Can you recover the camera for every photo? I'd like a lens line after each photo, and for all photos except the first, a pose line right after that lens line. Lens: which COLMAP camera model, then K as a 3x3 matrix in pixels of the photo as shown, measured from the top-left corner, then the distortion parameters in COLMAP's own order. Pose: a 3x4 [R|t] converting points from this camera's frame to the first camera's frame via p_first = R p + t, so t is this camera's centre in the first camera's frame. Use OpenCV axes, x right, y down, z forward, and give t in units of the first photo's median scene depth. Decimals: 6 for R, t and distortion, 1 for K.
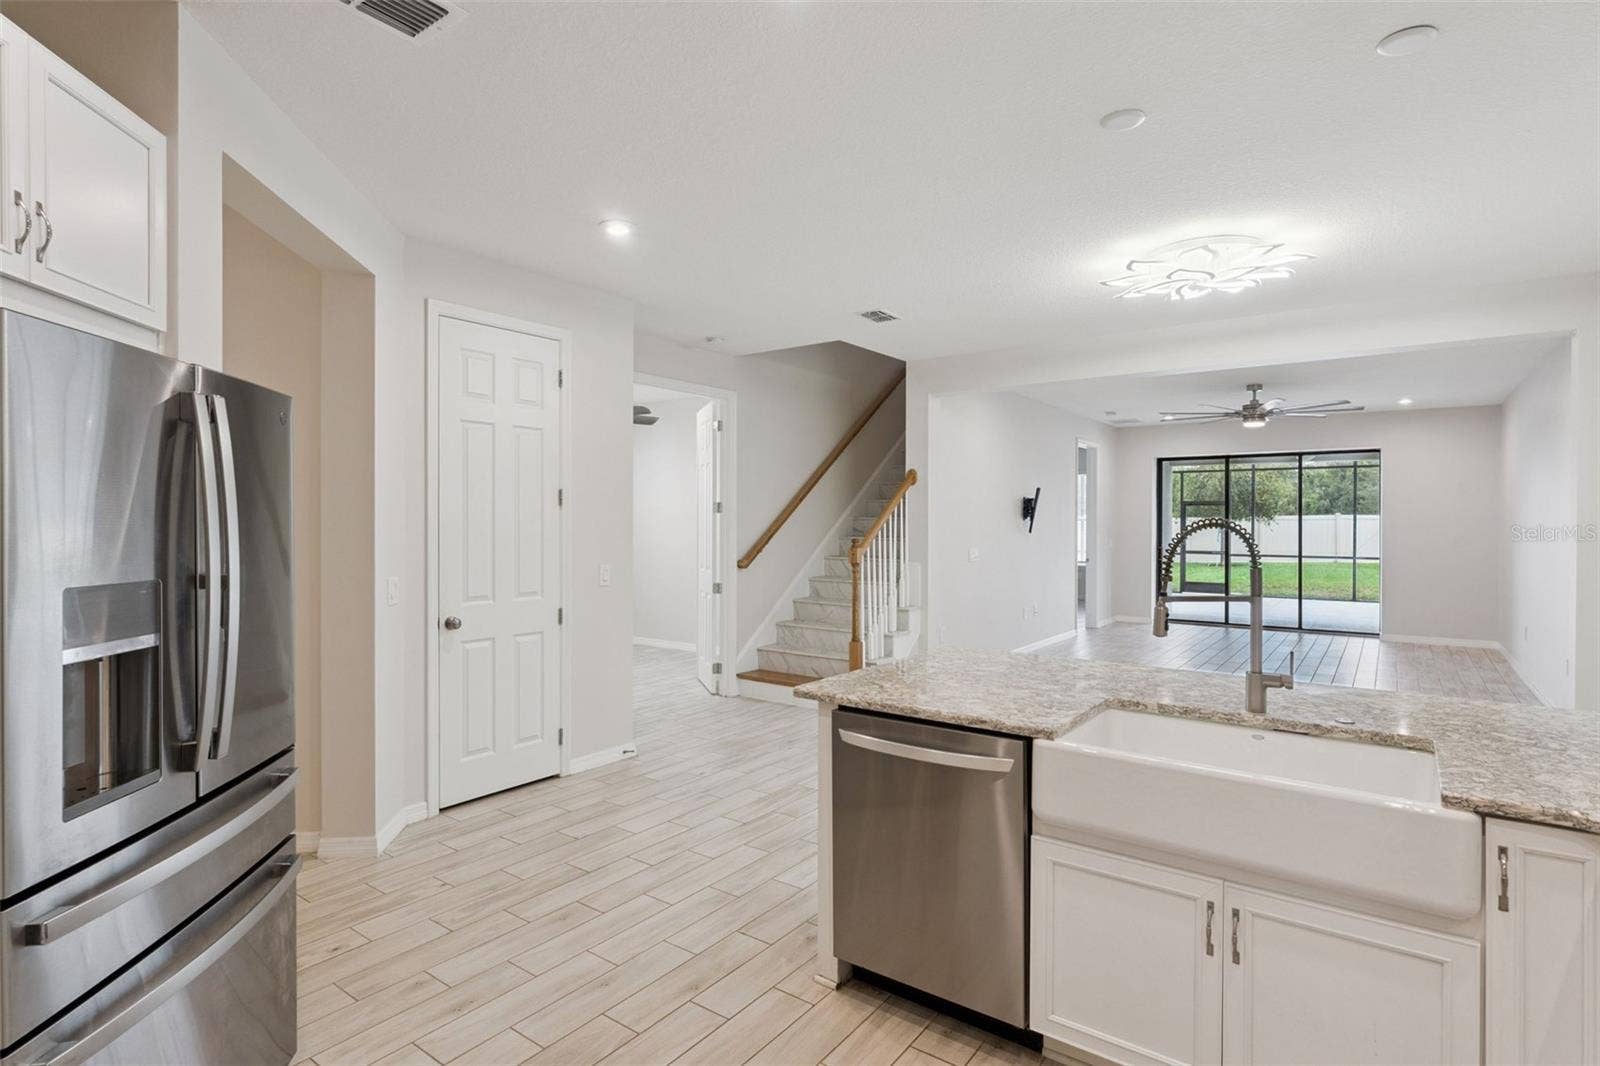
lens RADIAL K [[808.8, 0, 800.0], [0, 808.8, 533.0], [0, 0, 1]] dist [-0.051231, -0.000409]
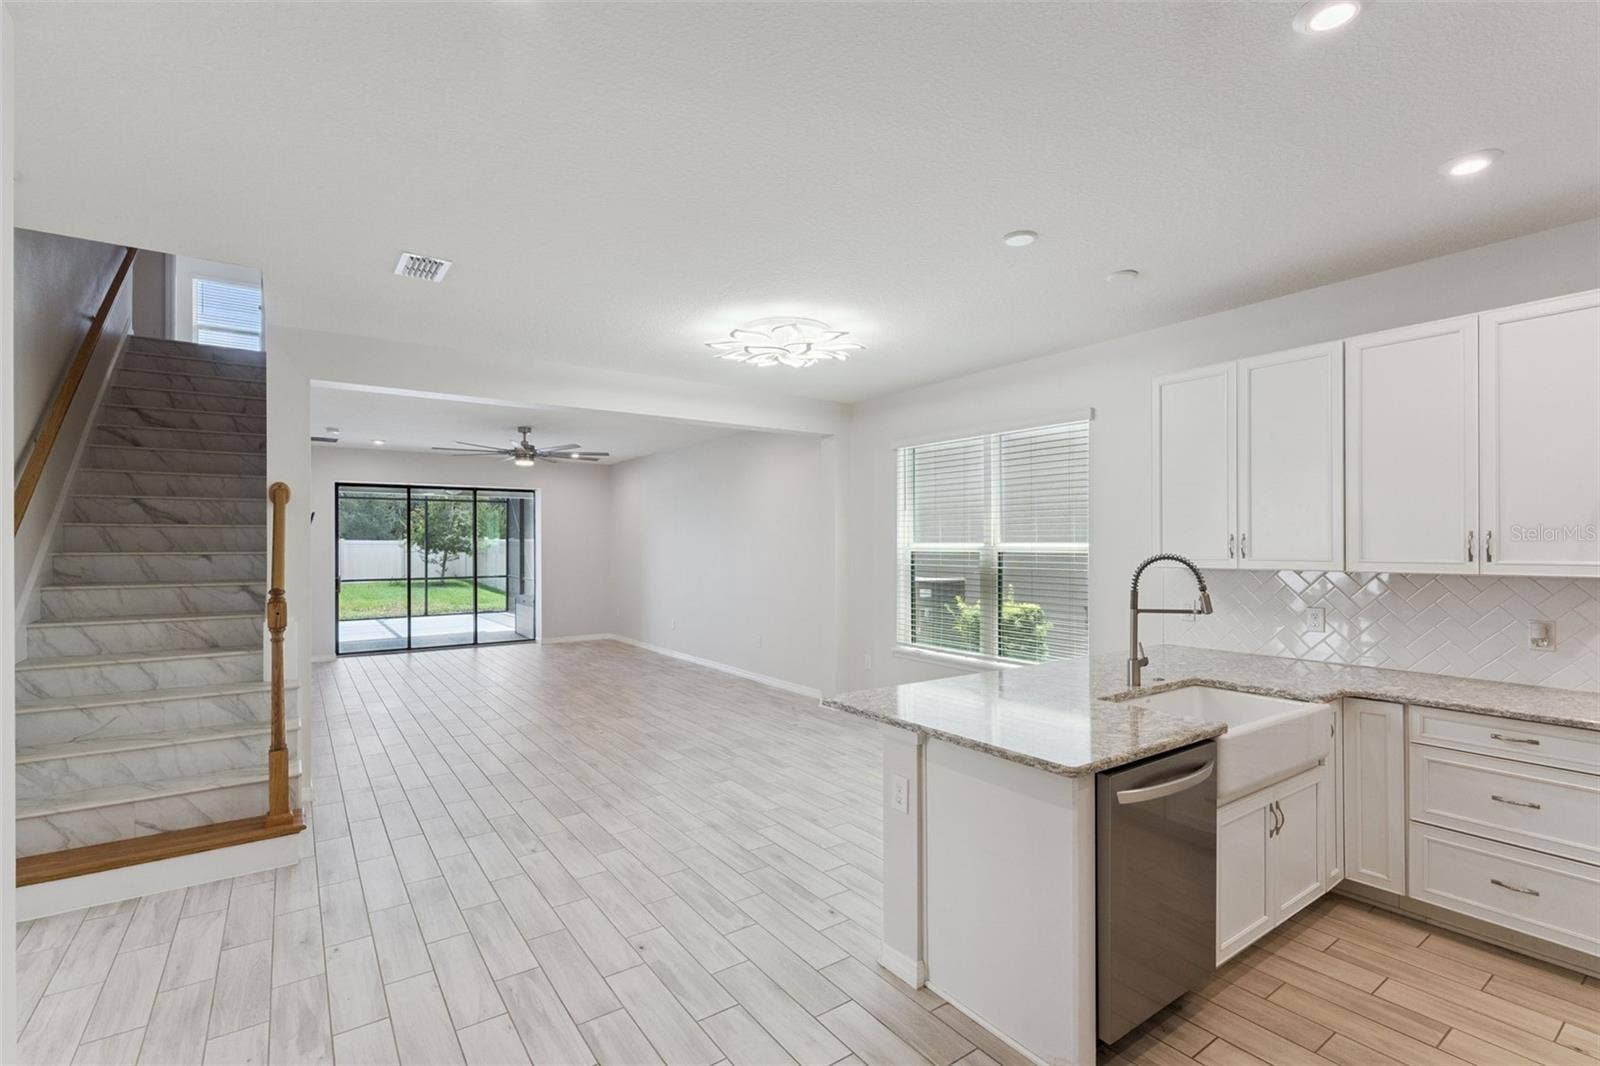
lens RADIAL K [[711.5, 0, 796.8], [0, 711.5, 548.7], [0, 0, 1]] dist [0.000496, 0.000070]
pose [[0.309015, -0.009669, 0.951008, -0.259859], [0.016560, 0.999851, 0.004784, -0.015398], [-0.950913, 0.014270, 0.309130, 0.333646]]
